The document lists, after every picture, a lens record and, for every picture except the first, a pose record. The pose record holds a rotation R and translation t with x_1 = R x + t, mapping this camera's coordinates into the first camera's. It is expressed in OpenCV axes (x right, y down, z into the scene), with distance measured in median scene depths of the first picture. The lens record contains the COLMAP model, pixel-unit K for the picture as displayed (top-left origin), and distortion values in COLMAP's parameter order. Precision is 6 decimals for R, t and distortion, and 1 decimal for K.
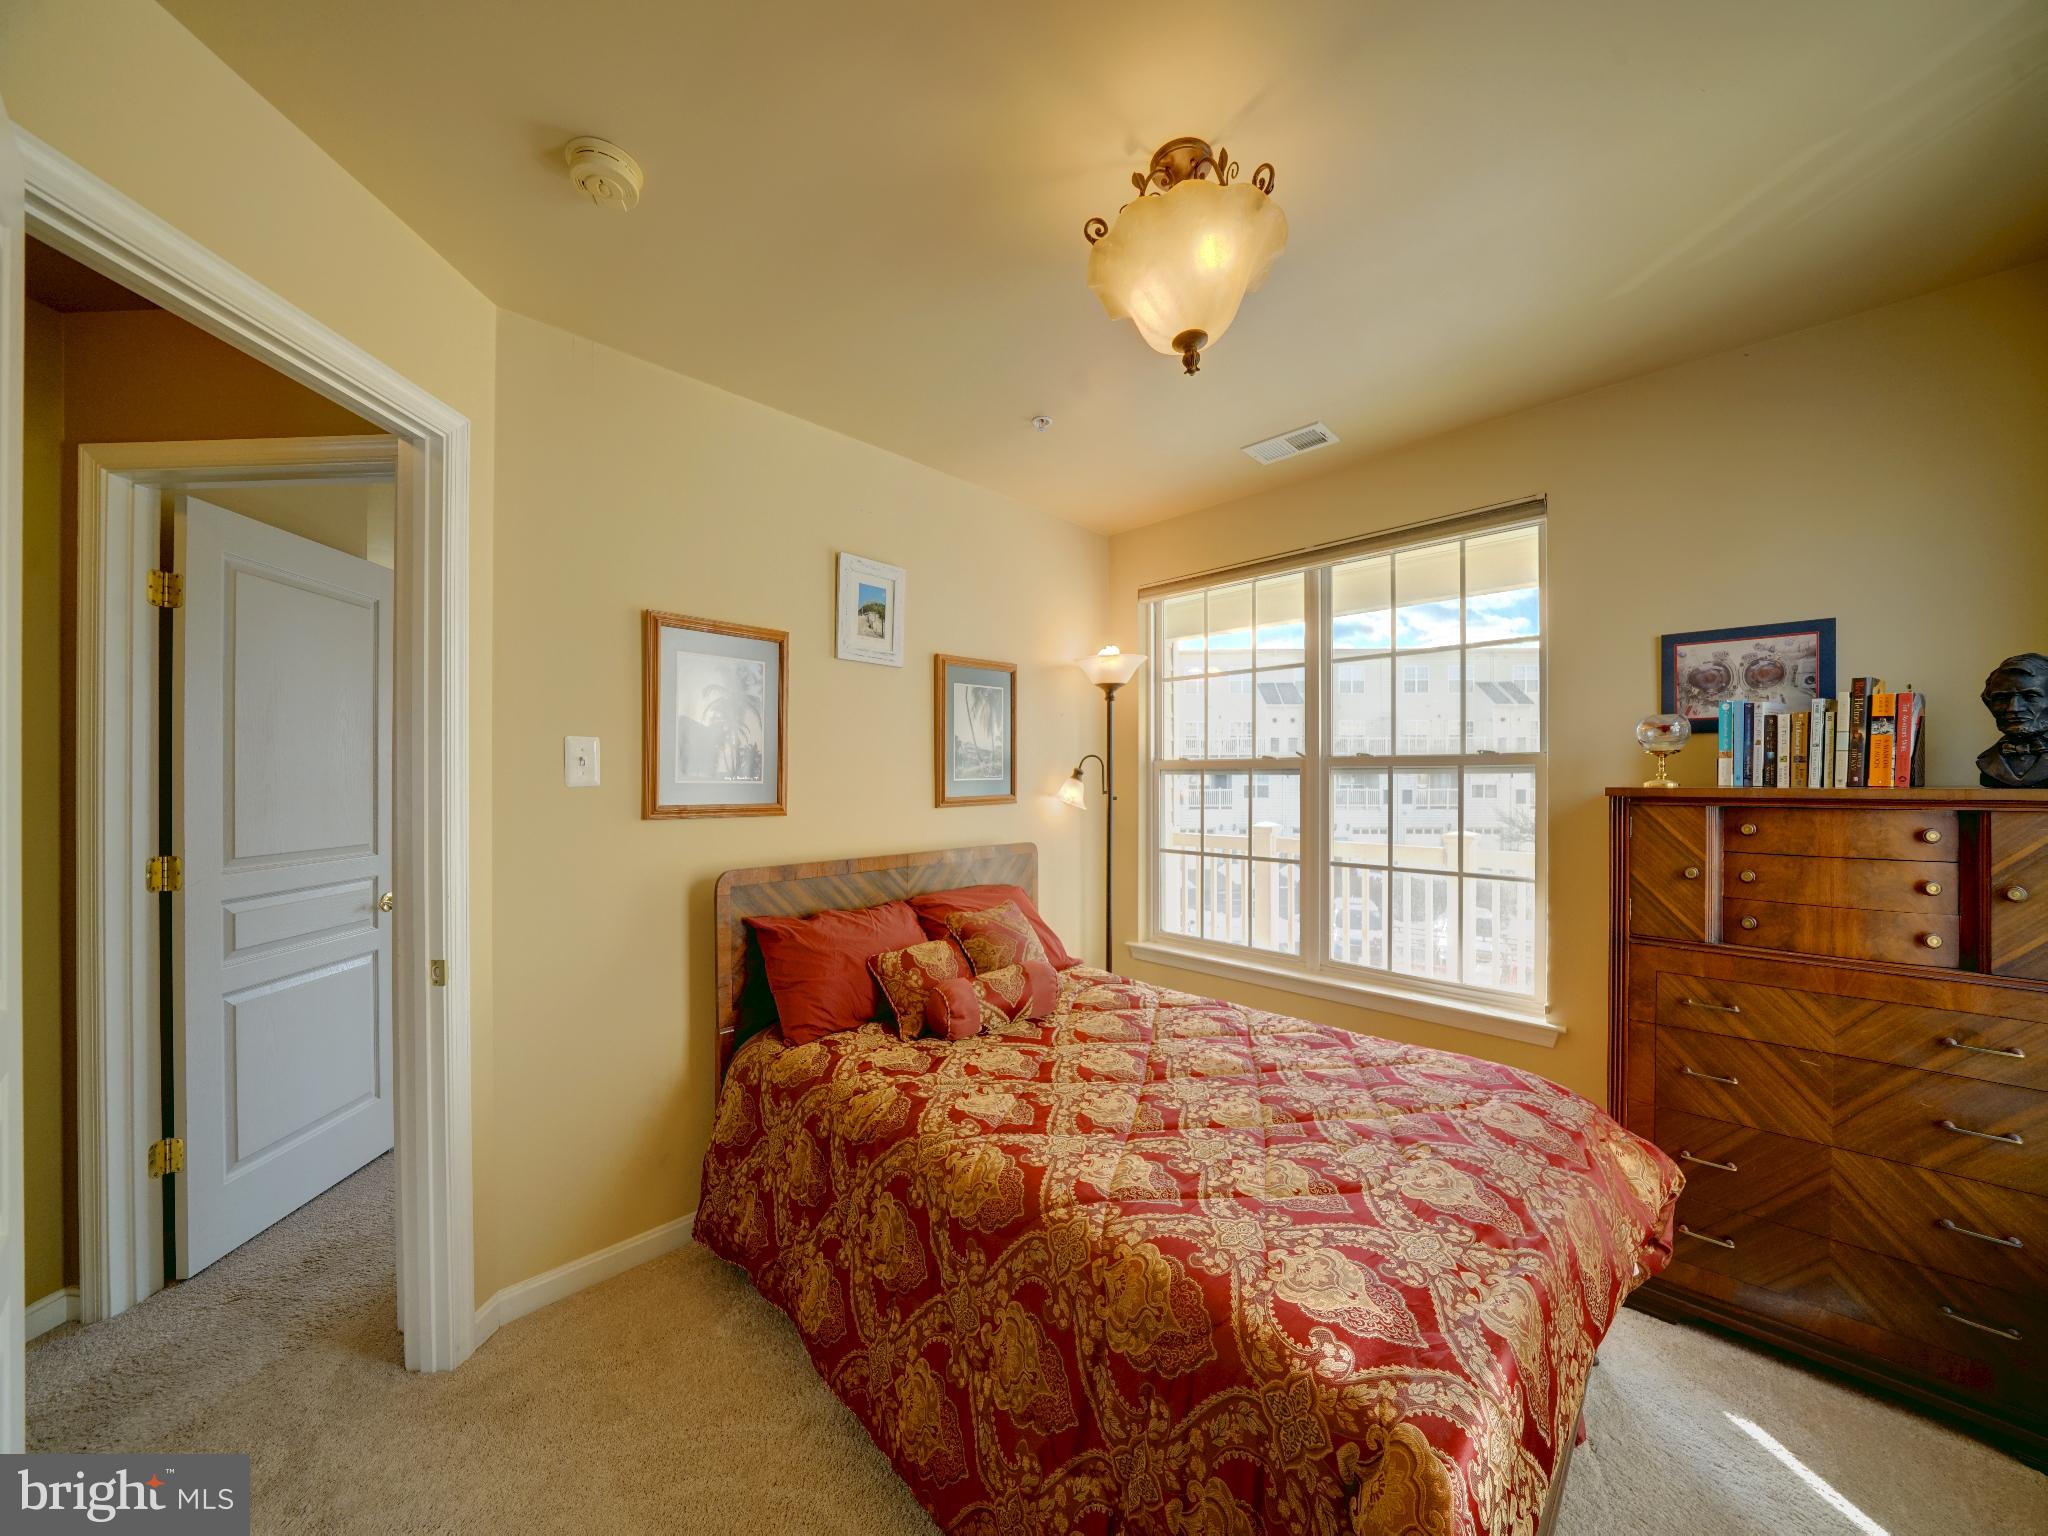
lens RADIAL K [[716.6, 0, 1024.4], [0, 716.6, 770.0], [0, 0, 1]] dist [-0.020560, 0.002105]
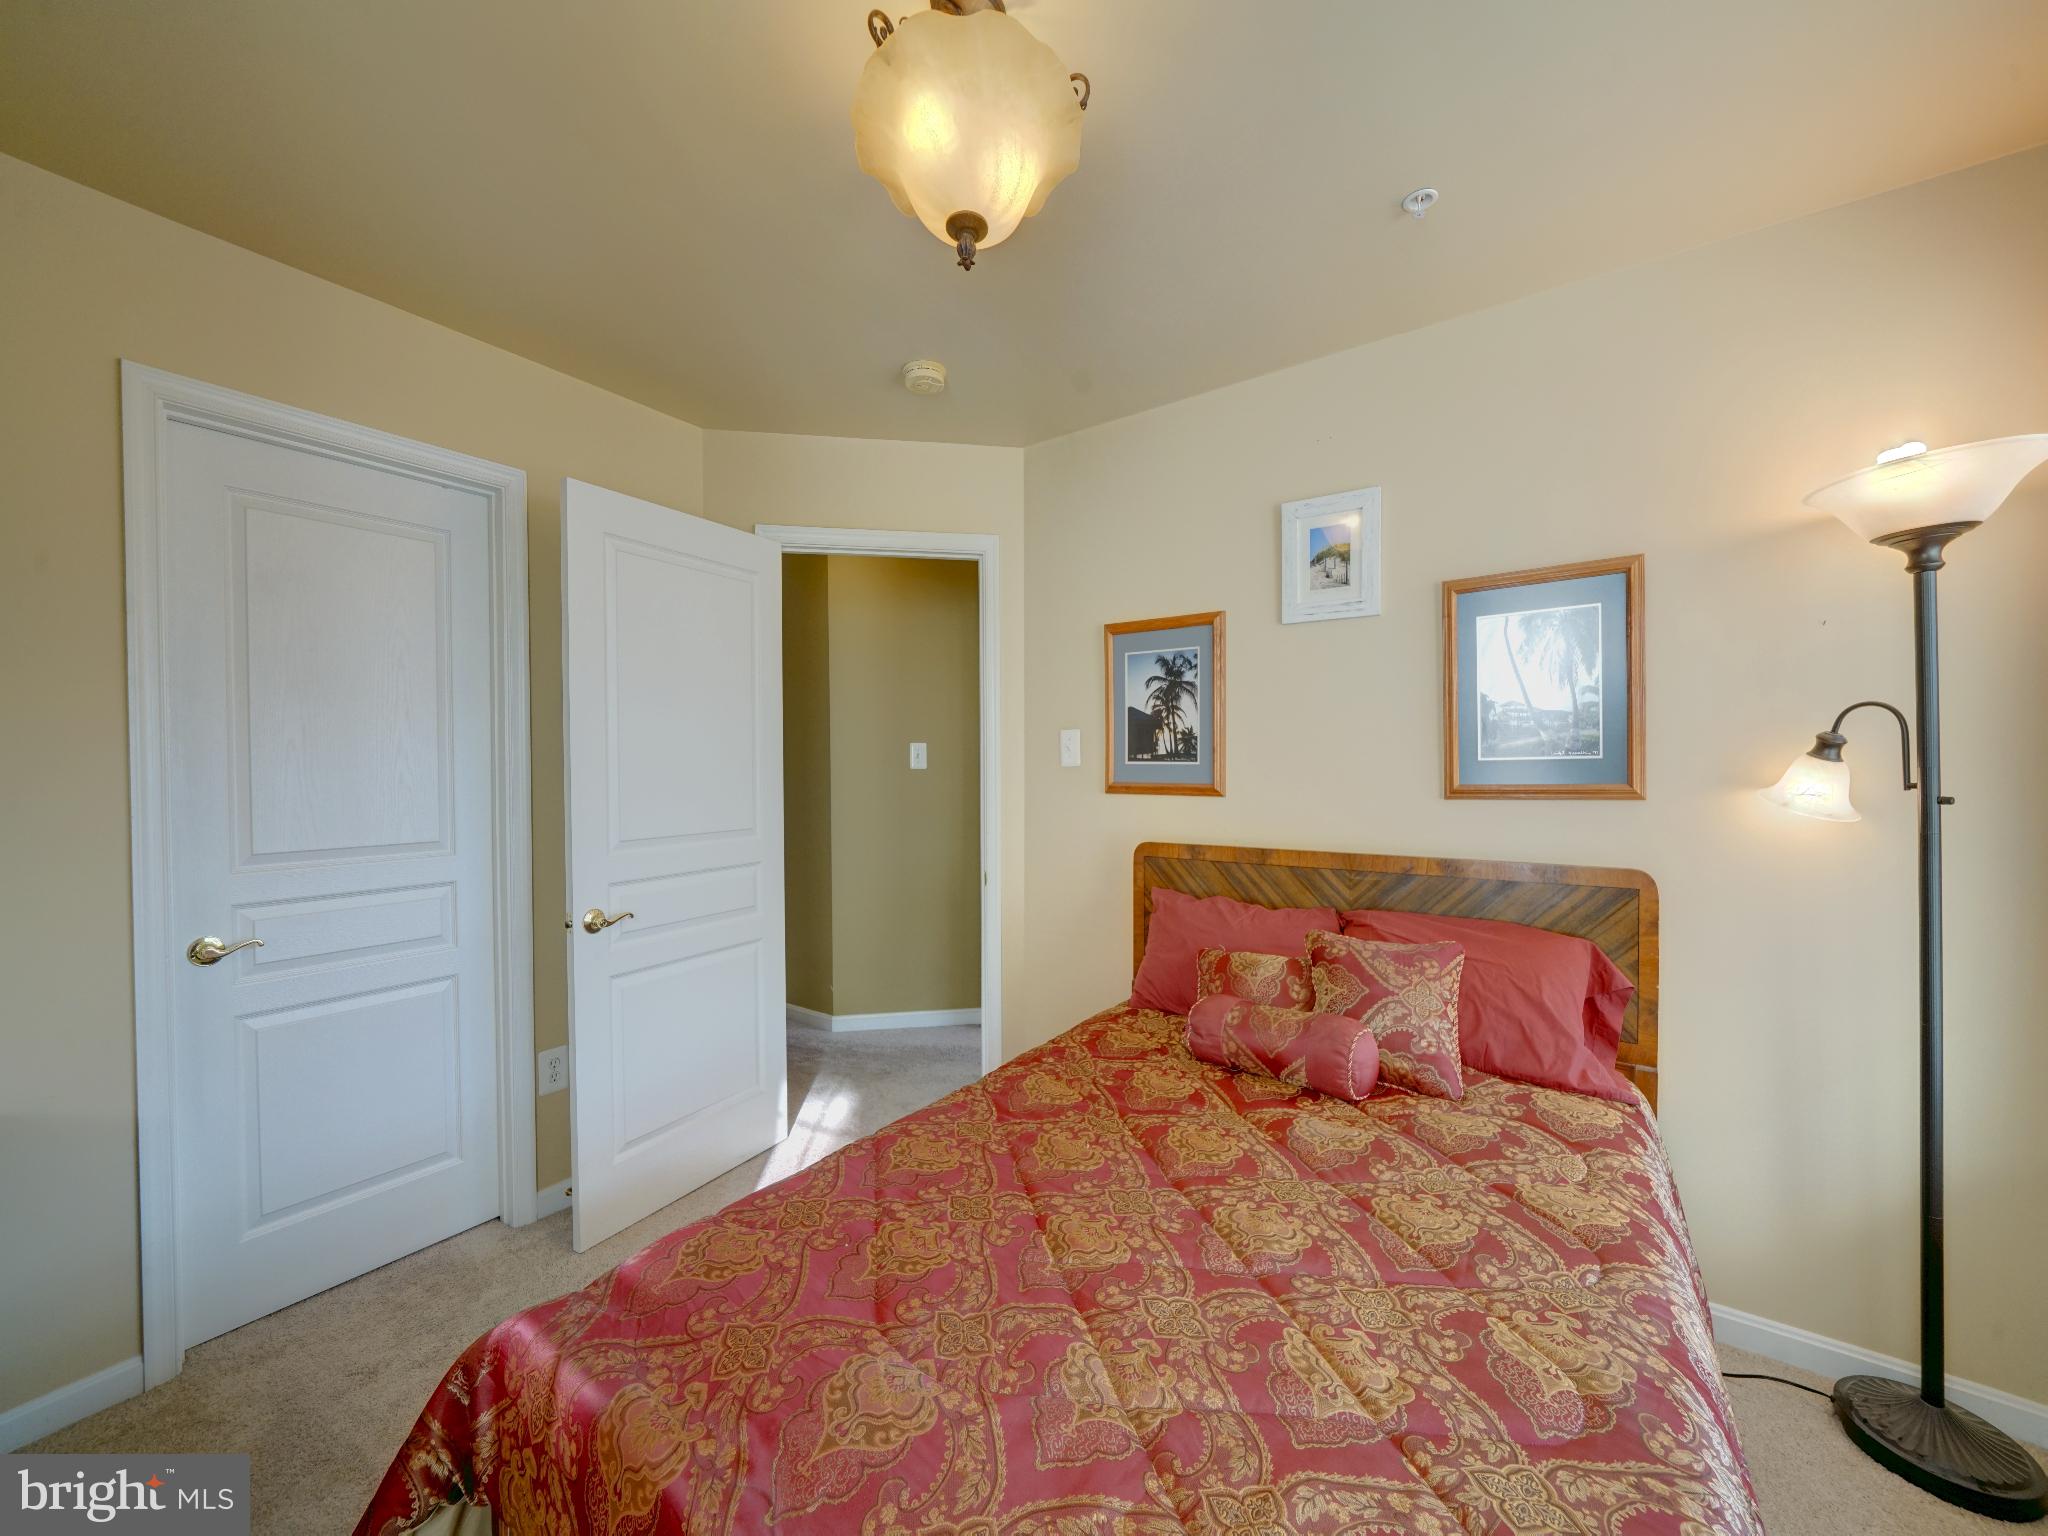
lens RADIAL K [[787.3, 0, 1022.5], [0, 787.3, 771.6], [0, 0, 1]] dist [-0.005914, 0.001918]
pose [[0.152958, 0.006437, -0.988212, 0.699361], [0.013321, 0.999875, 0.008575, 0.015391], [0.988143, -0.014476, 0.152853, 0.560827]]
